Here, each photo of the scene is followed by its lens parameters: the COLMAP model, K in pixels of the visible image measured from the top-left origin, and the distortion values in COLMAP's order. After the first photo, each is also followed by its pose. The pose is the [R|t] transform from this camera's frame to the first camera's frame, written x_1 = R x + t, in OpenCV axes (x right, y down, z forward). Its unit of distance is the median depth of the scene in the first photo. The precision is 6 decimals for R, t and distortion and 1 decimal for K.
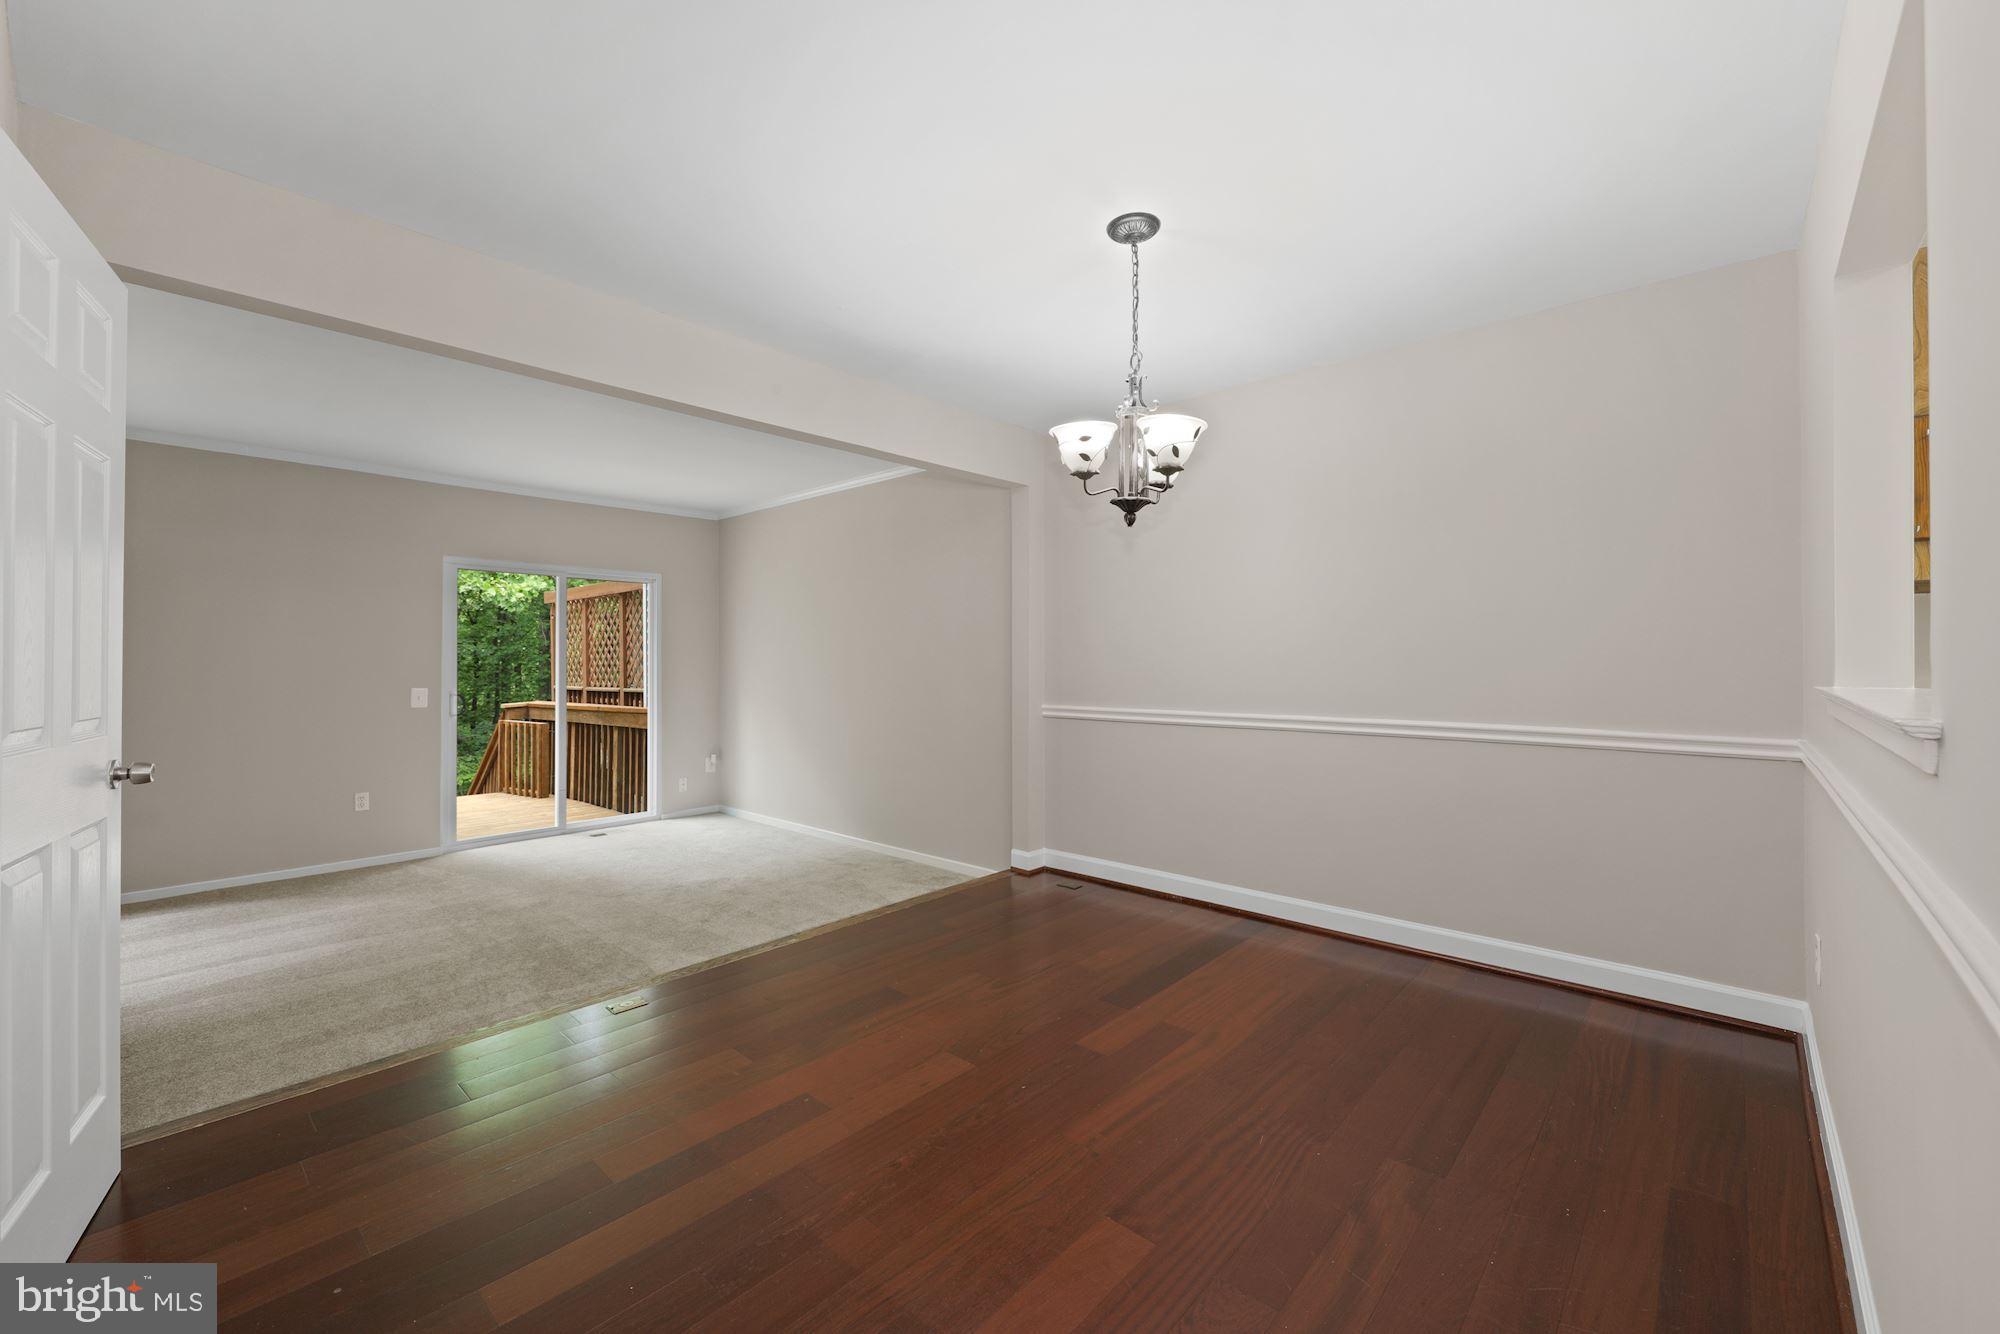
lens RADIAL K [[799.5, 0, 1001.2], [0, 799.5, 668.7], [0, 0, 1]] dist [0.001798, 0.000054]
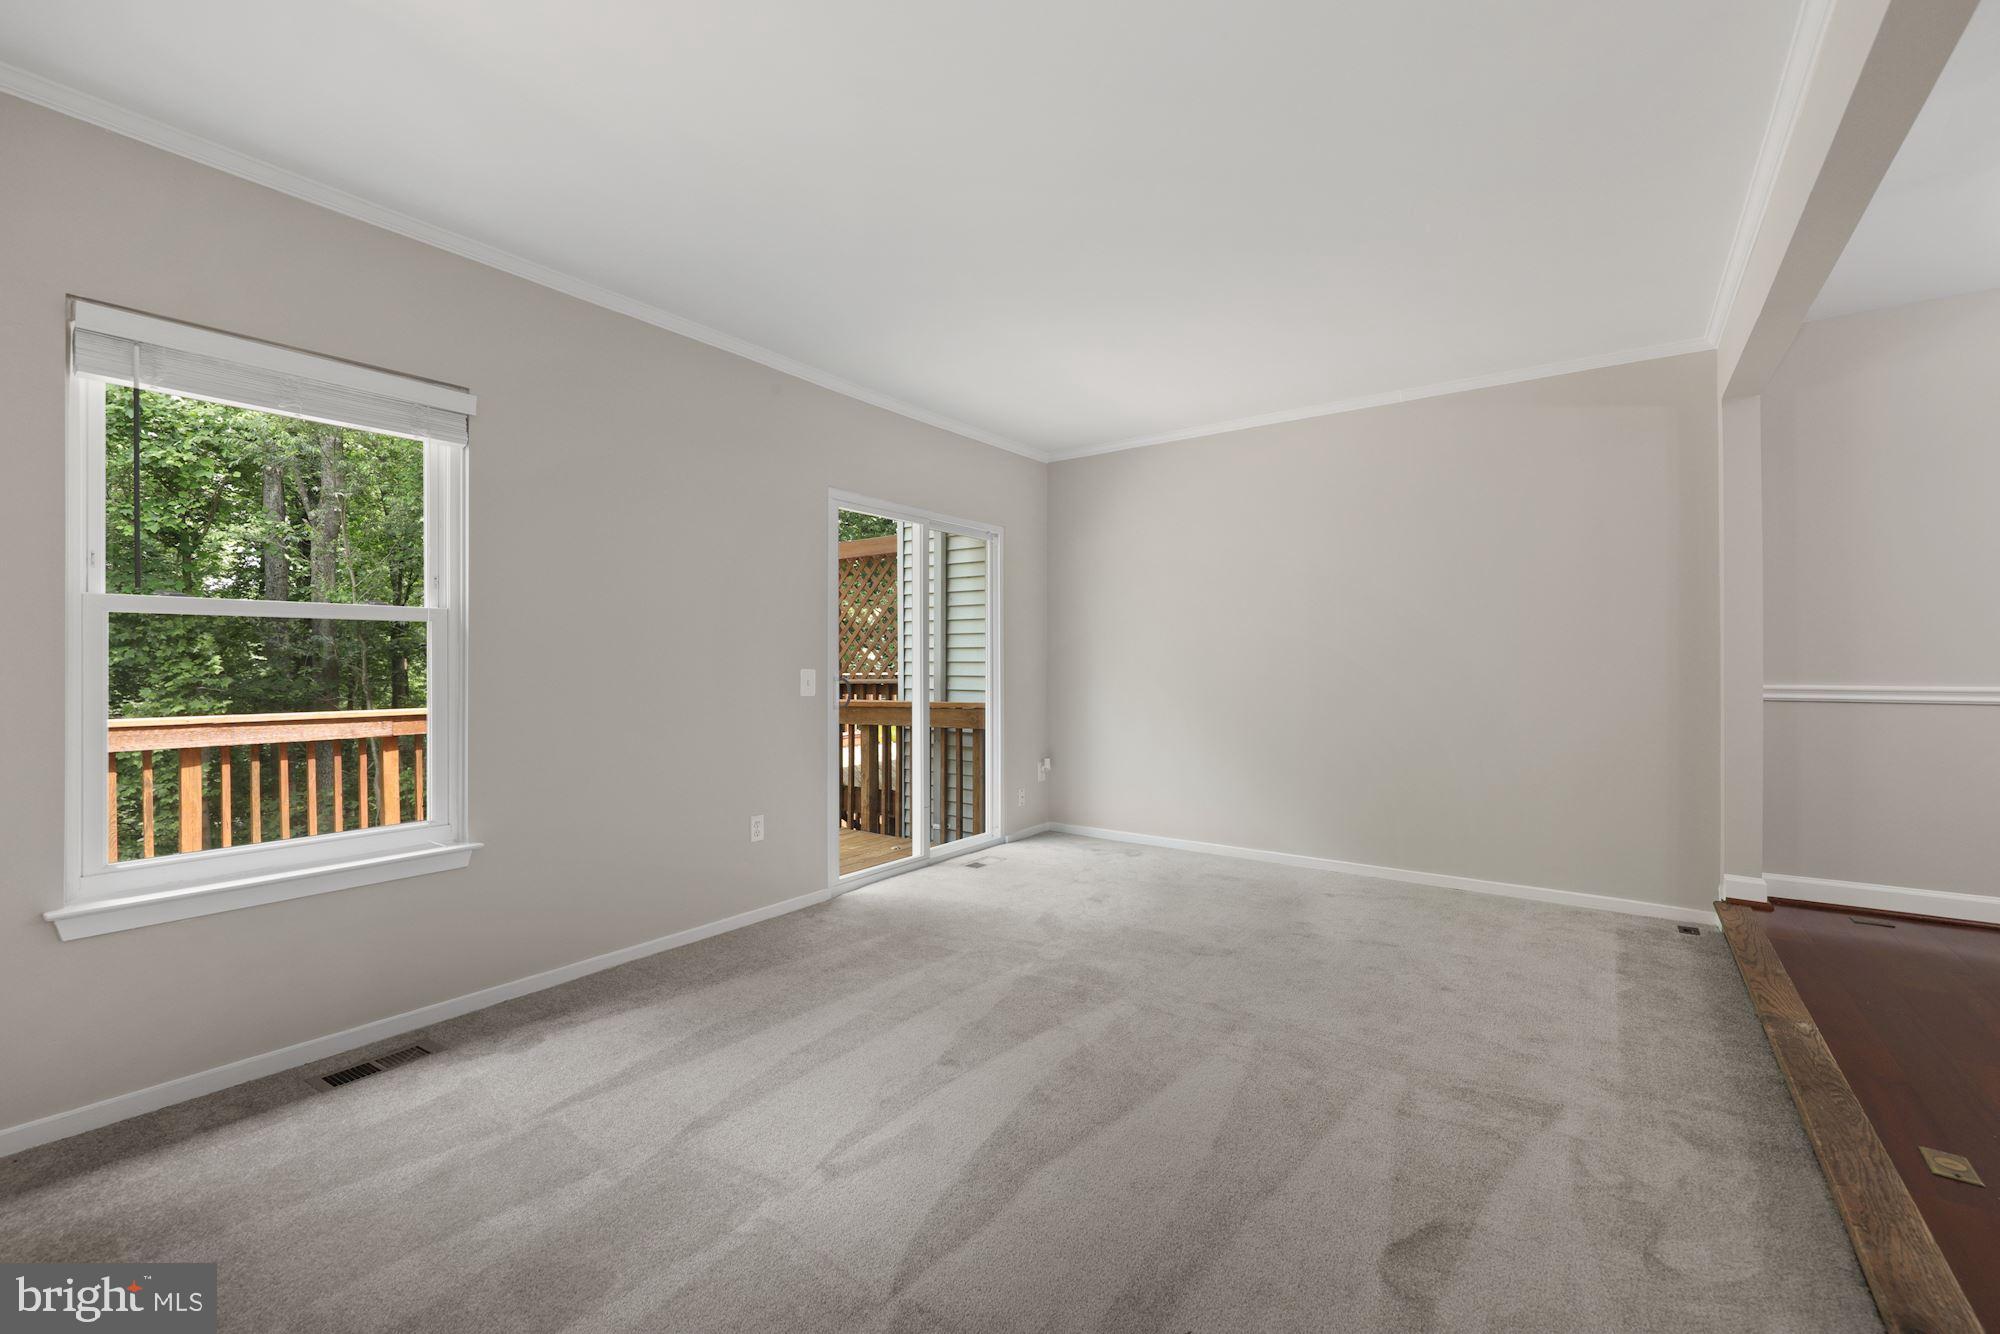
lens RADIAL K [[845.0, 0, 993.7], [0, 845.0, 666.3], [0, 0, 1]] dist [0.016717, -0.000012]
pose [[0.994967, -0.003145, 0.100157, -0.563731], [0.003625, 0.999983, -0.004605, 0.022632], [-0.100141, 0.004945, 0.994961, 0.198285]]
